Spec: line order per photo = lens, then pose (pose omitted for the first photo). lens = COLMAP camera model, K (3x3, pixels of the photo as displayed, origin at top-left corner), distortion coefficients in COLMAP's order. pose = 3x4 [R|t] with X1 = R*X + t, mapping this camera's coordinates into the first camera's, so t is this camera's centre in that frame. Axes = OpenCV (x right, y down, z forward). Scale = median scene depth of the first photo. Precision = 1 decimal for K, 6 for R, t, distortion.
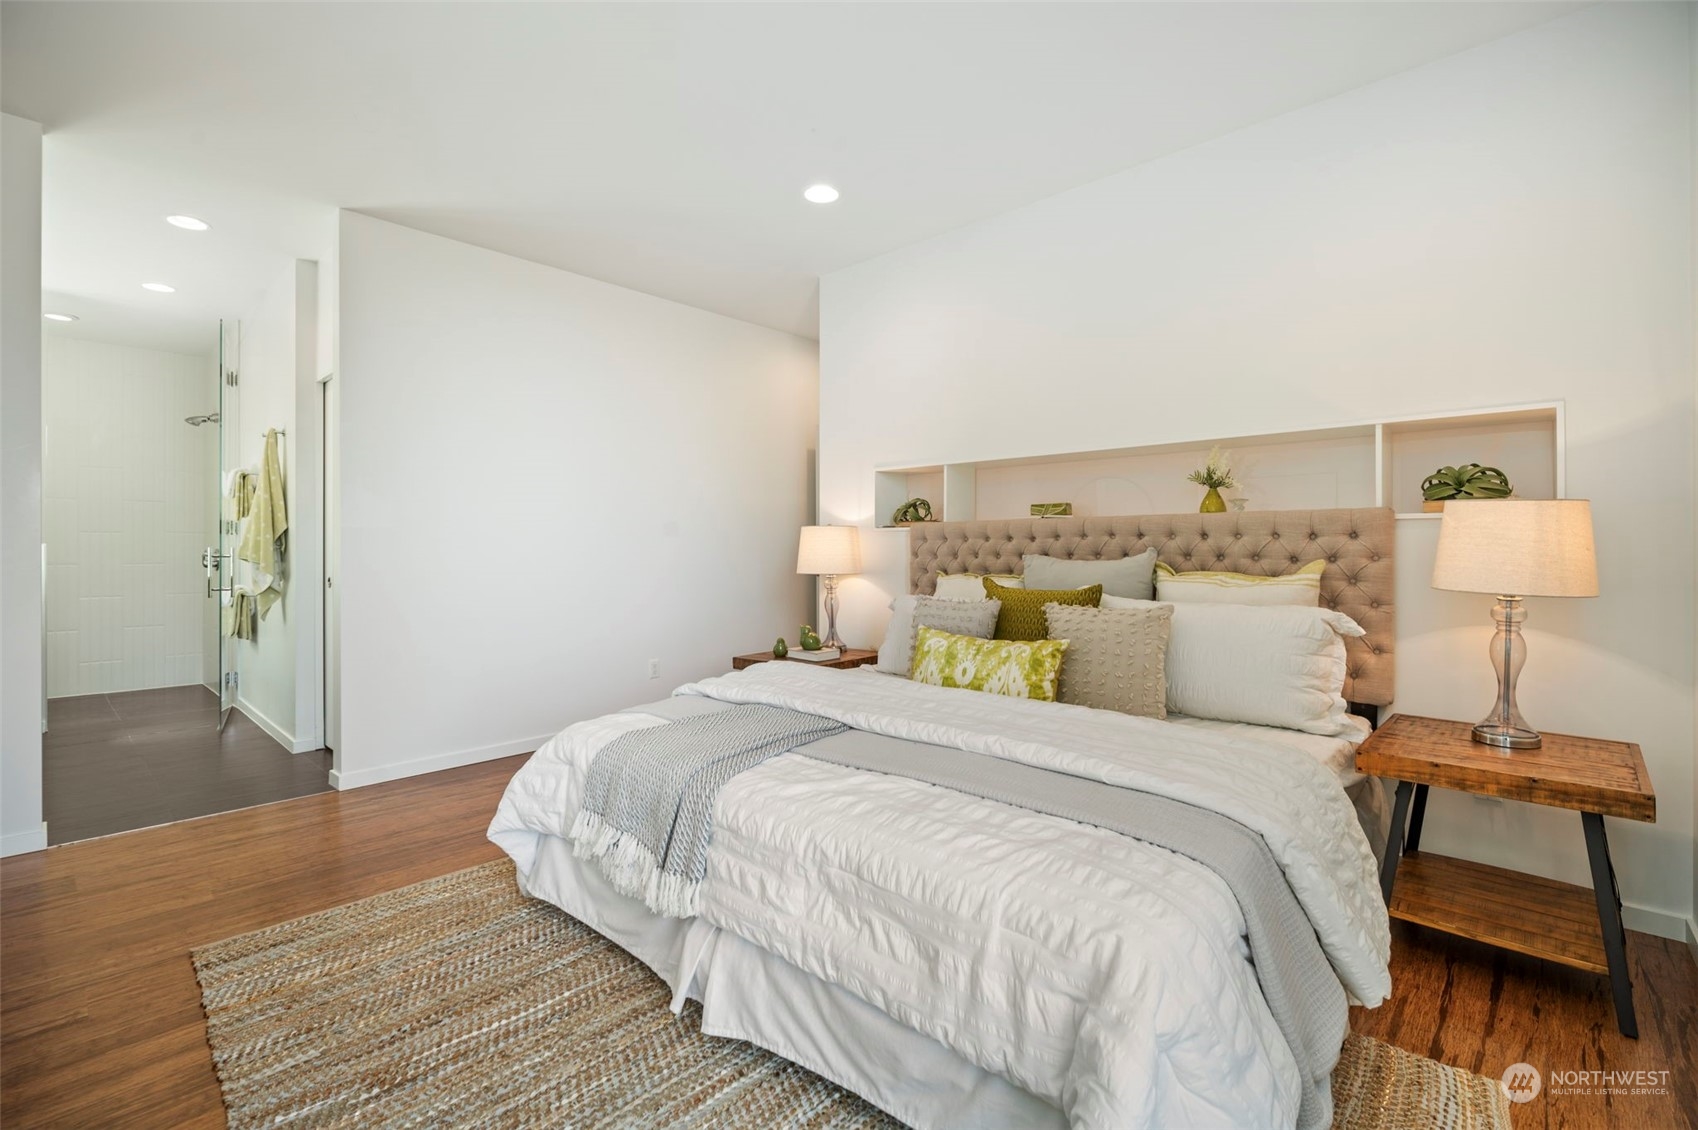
lens RADIAL K [[744.2, 0, 853.6], [0, 744.2, 556.0], [0, 0, 1]] dist [-0.003146, -0.000588]
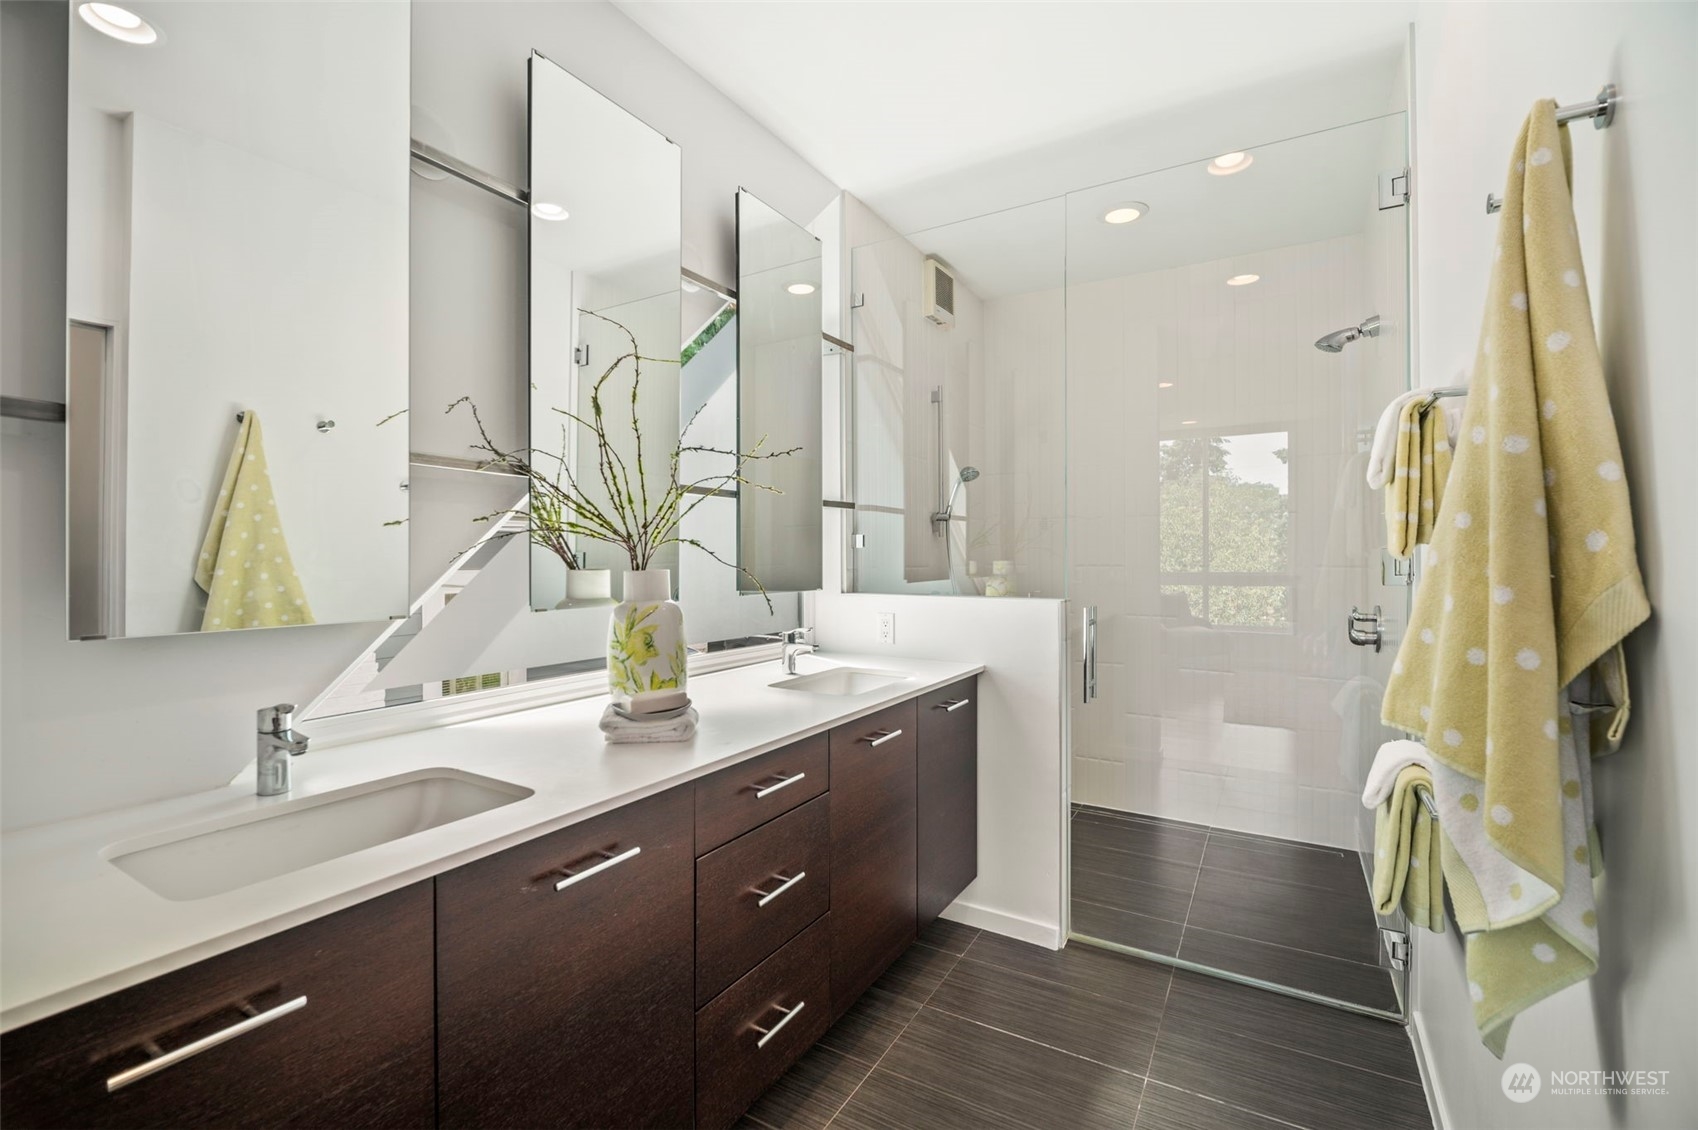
lens RADIAL K [[744.2, 0, 853.5], [0, 744.2, 559.5], [0, 0, 1]] dist [-0.003146, -0.000588]
pose [[0.206817, -0.002485, -0.978376, -0.633165], [-0.005415, 0.999979, -0.003685, -0.049257], [0.978365, 0.006060, 0.206799, 0.785589]]
